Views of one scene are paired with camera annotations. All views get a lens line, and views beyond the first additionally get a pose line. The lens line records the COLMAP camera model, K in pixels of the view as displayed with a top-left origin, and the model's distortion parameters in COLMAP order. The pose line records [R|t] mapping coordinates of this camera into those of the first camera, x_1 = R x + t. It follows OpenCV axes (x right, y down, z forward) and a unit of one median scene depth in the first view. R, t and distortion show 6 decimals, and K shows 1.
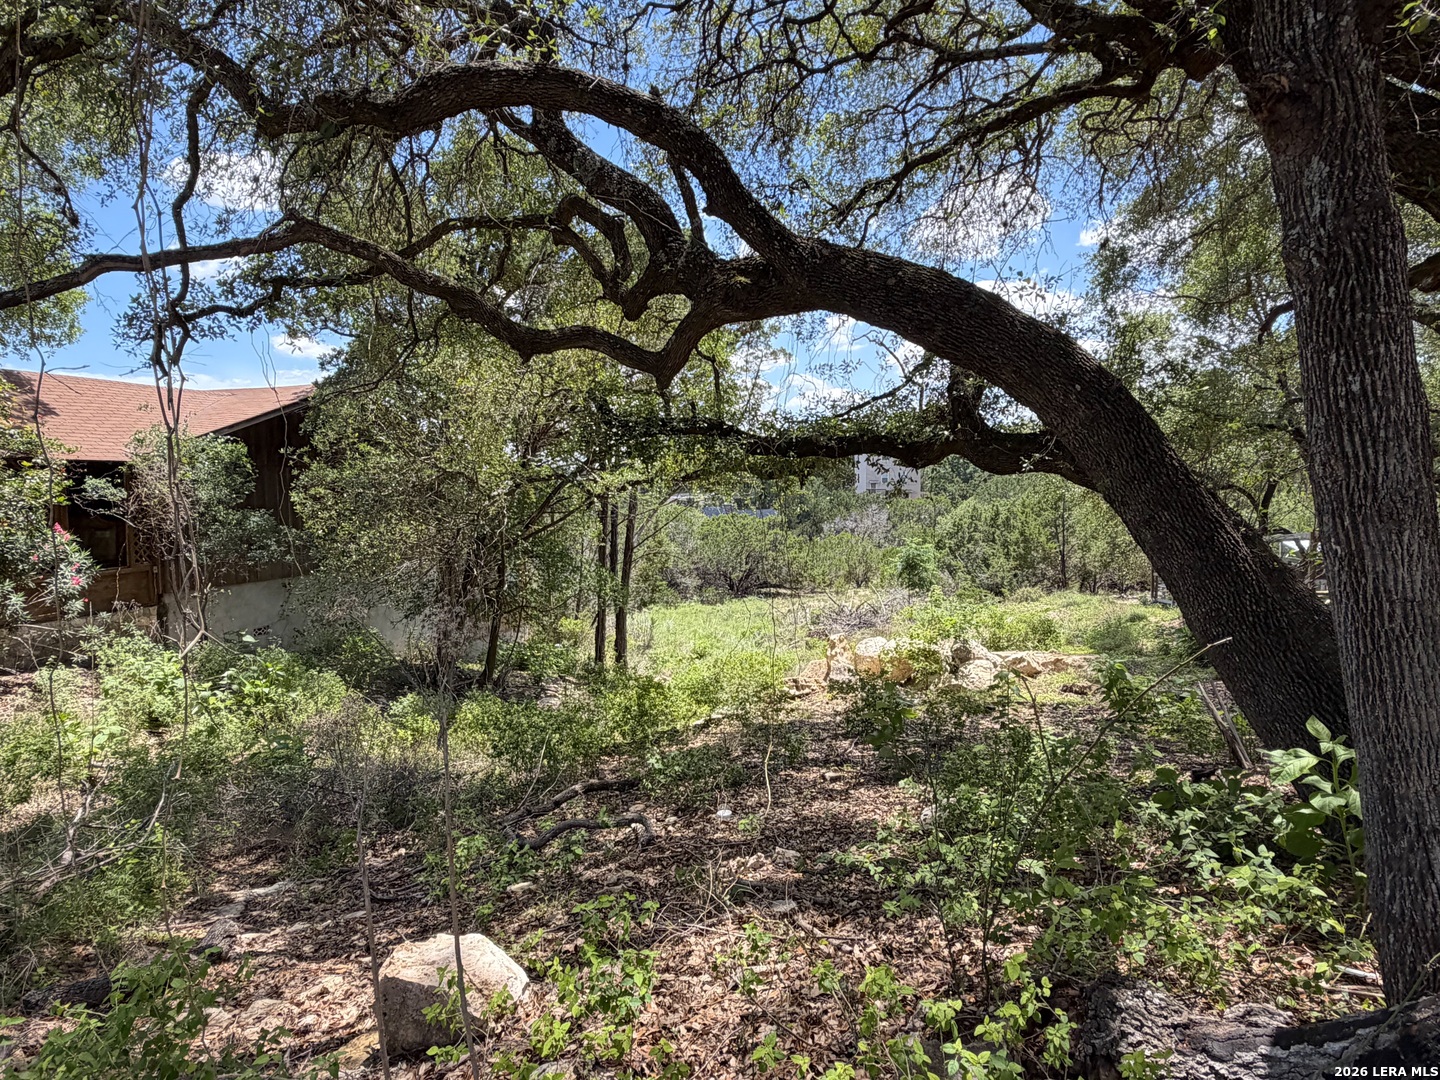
lens RADIAL K [[854.3, 0, 717.2], [0, 854.3, 544.7], [0, 0, 1]] dist [0.002069, -0.001930]
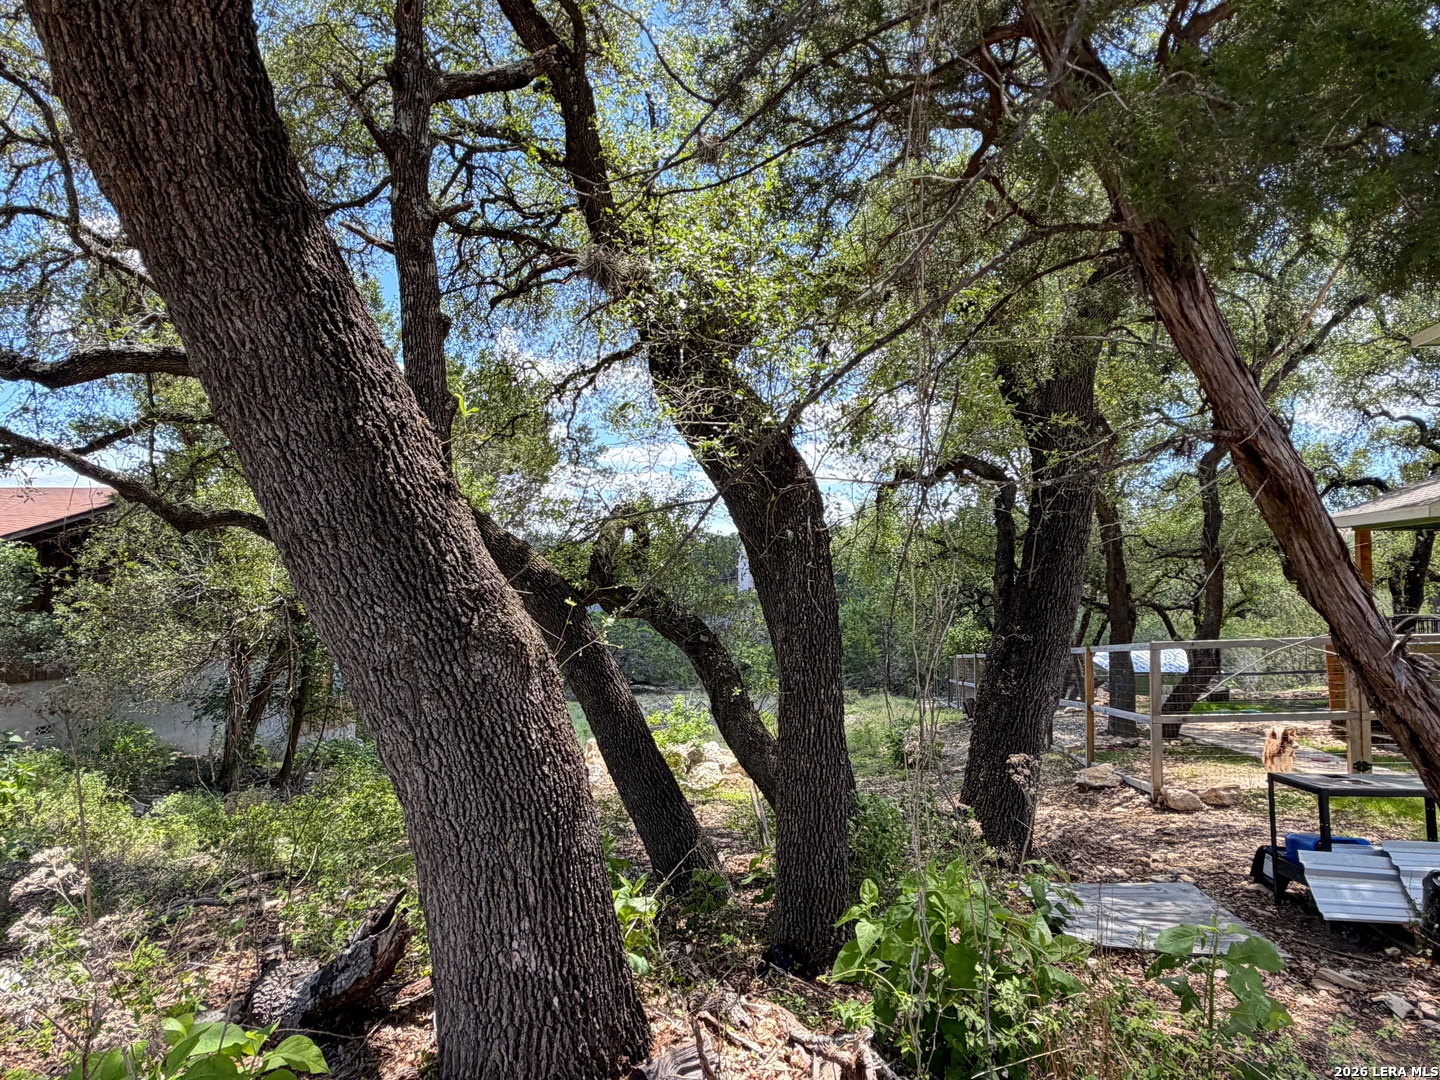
lens RADIAL K [[854.3, 0, 724.2], [0, 854.3, 540.6], [0, 0, 1]] dist [0.002069, -0.001930]
pose [[0.991900, 0.033414, 0.122546, 0.206406], [-0.019402, 0.993314, -0.113805, -0.034179], [-0.125529, 0.110505, 0.985916, -0.186426]]
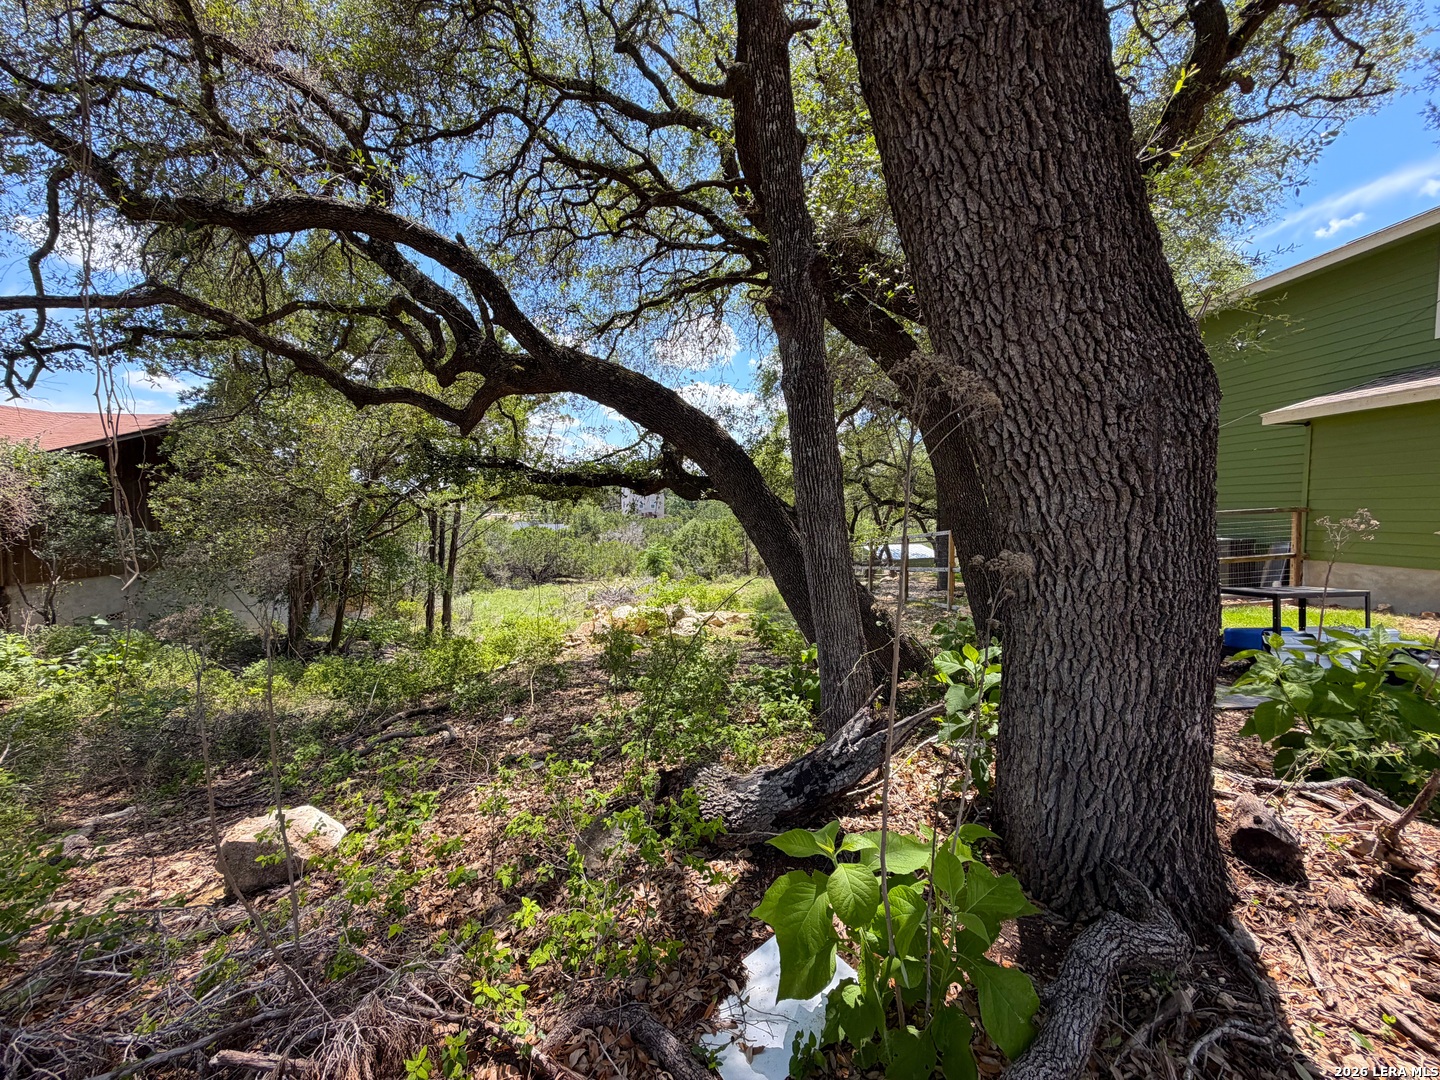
lens RADIAL K [[569.2, 0, 715.8], [0, 569.2, 539.5], [0, 0, 1]] dist [0.000063, -0.000321]
pose [[0.948581, 0.007925, 0.316435, 0.018298], [-0.002659, 0.999851, -0.017070, 0.007413], [-0.316523, 0.015351, 0.948460, -0.035854]]
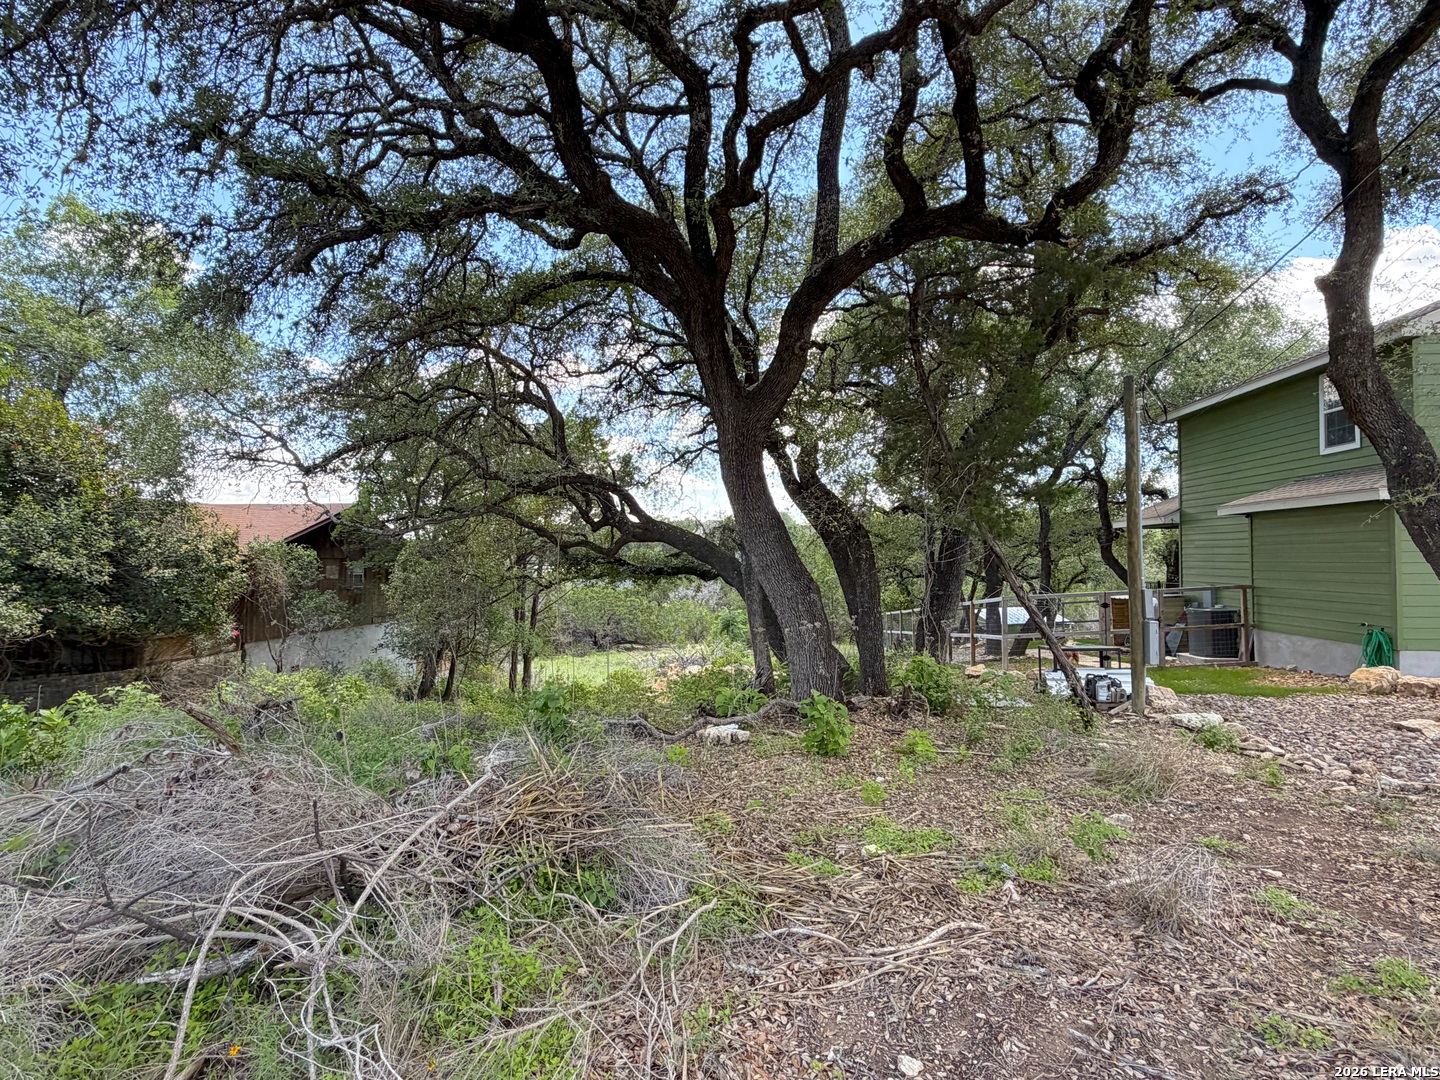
lens RADIAL K [[747.4, 0, 719.3], [0, 747.4, 535.2], [0, 0, 1]] dist [-0.003165, 0.000739]
pose [[0.982143, 0.022806, 0.186747, -0.080796], [-0.004596, 0.995238, -0.097366, -0.013229], [-0.188079, 0.094769, 0.977571, -0.724982]]
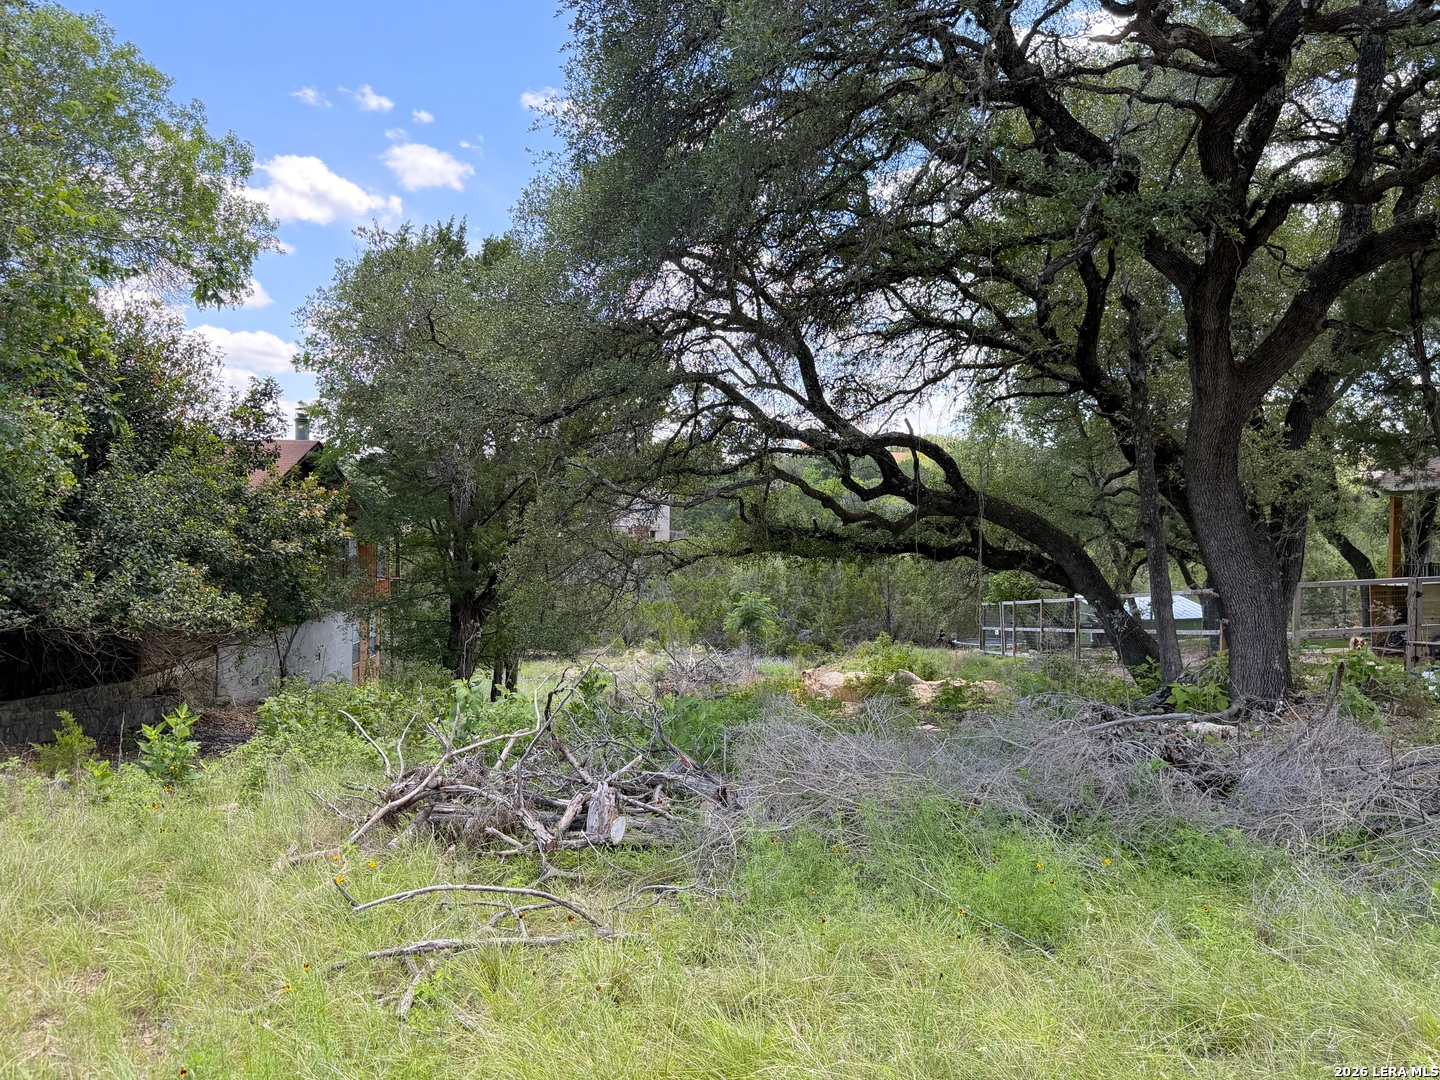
lens RADIAL K [[1191.8, 0, 714.6], [0, 1191.8, 549.9], [0, 0, 1]] dist [0.113948, -0.193422]
pose [[0.951342, 0.020095, 0.307481, -0.728743], [-0.008588, 0.999213, -0.038729, -0.009546], [-0.308017, 0.034204, 0.950766, -0.923172]]
